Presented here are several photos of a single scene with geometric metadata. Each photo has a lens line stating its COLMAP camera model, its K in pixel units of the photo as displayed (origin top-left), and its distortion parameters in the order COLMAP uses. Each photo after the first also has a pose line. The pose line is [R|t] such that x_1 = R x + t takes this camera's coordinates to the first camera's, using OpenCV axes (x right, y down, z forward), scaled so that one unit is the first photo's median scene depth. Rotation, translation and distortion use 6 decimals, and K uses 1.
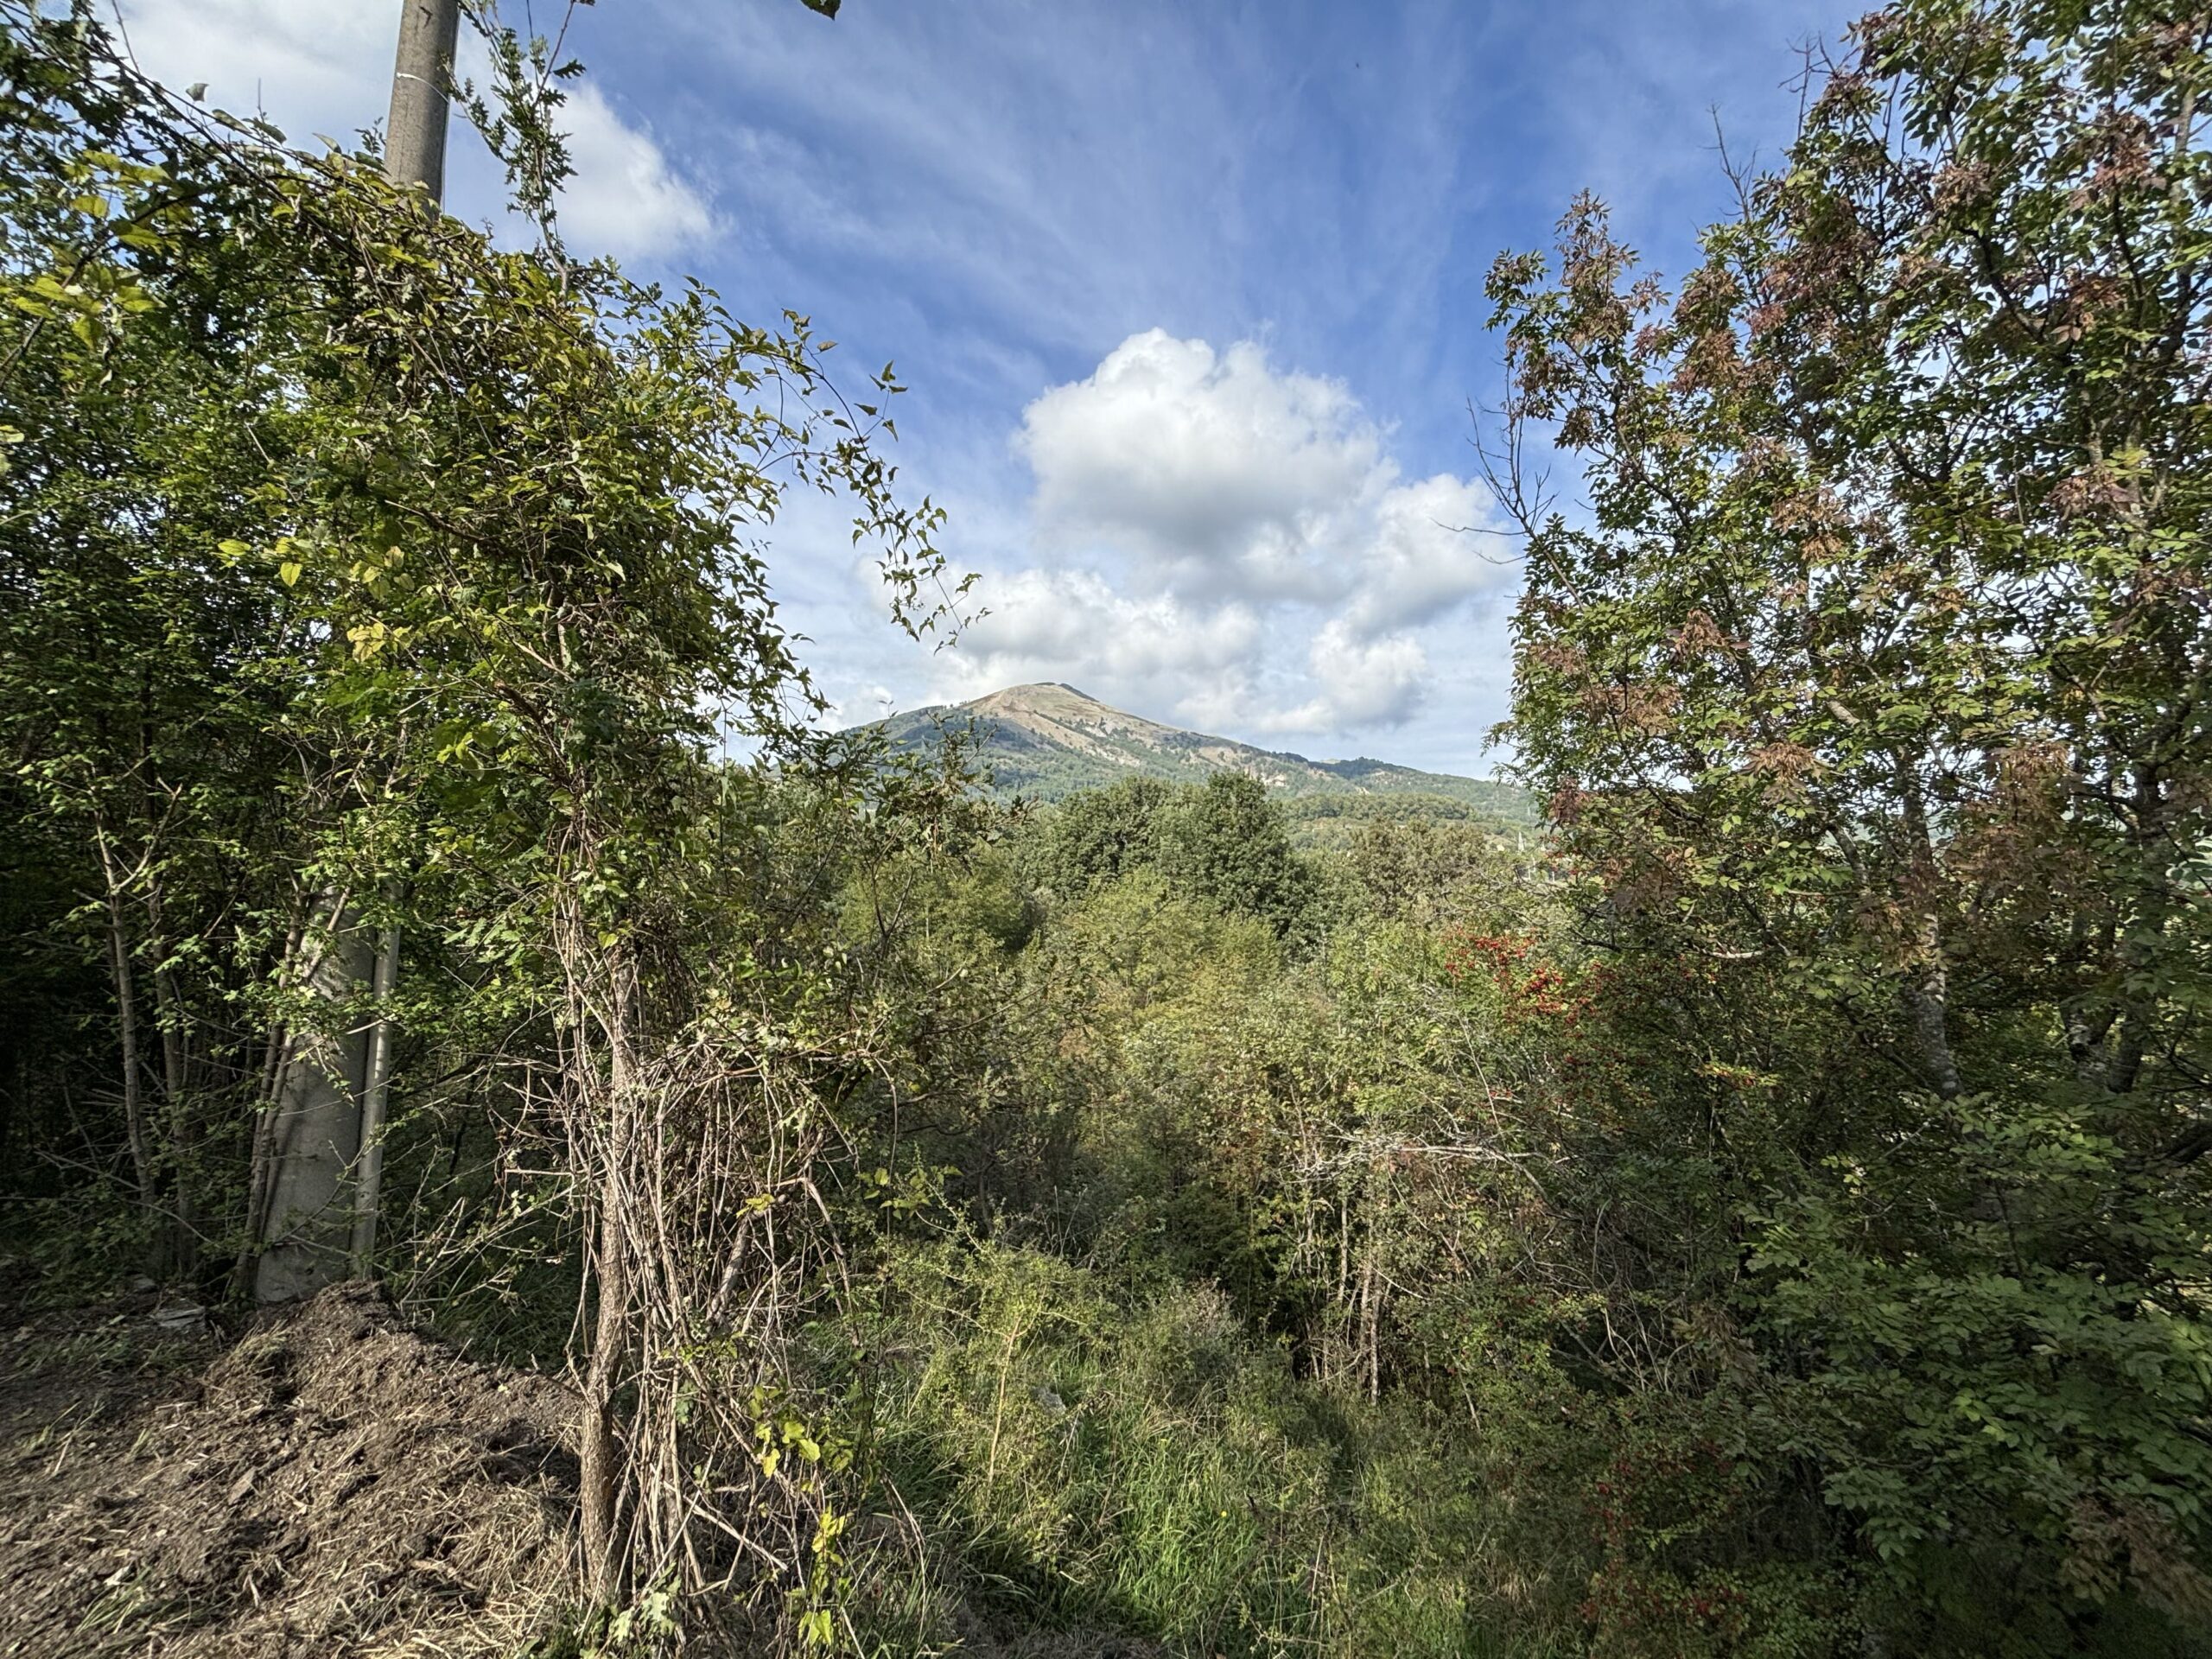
lens RADIAL K [[890.5, 0, 1108.5], [0, 890.5, 820.7], [0, 0, 1]] dist [0.002469, -0.000227]
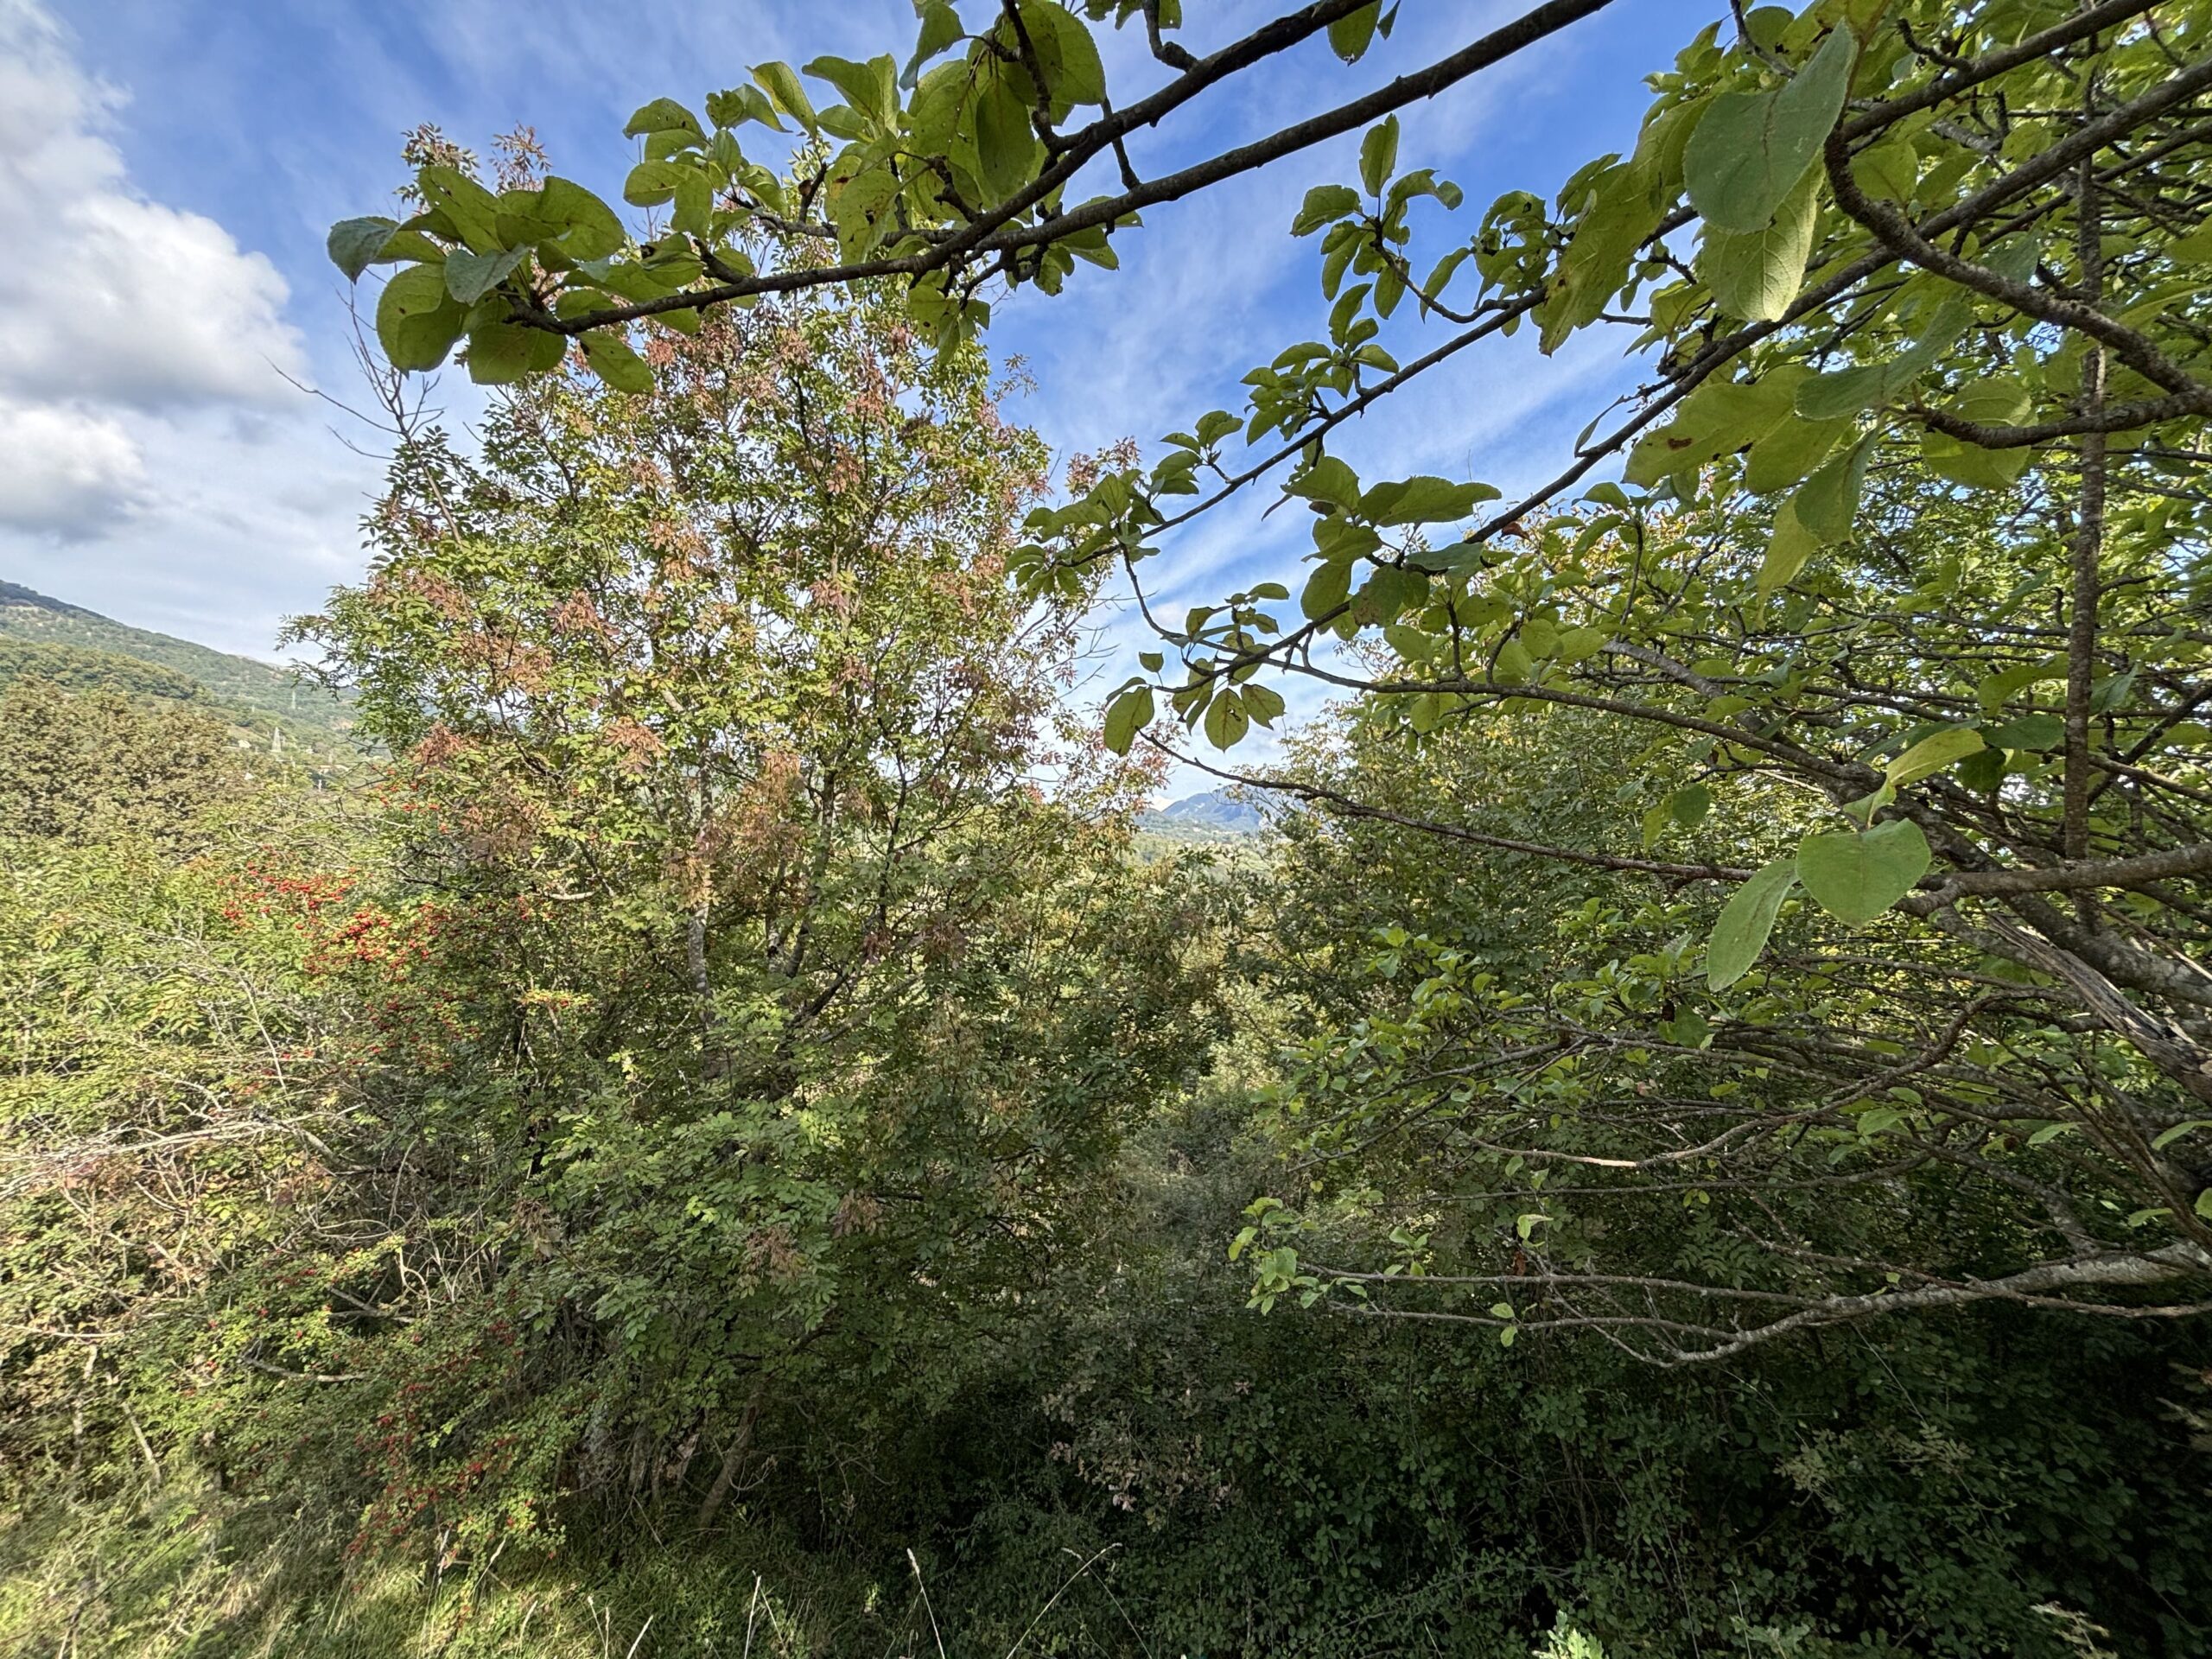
lens RADIAL K [[890.5, 0, 1109.9], [0, 890.5, 829.1], [0, 0, 1]] dist [0.002469, -0.000227]
pose [[0.371626, 0.041940, 0.927435, -0.087028], [-0.130186, 0.991462, 0.007331, -0.027391], [-0.919209, -0.123464, 0.373913, -0.045617]]
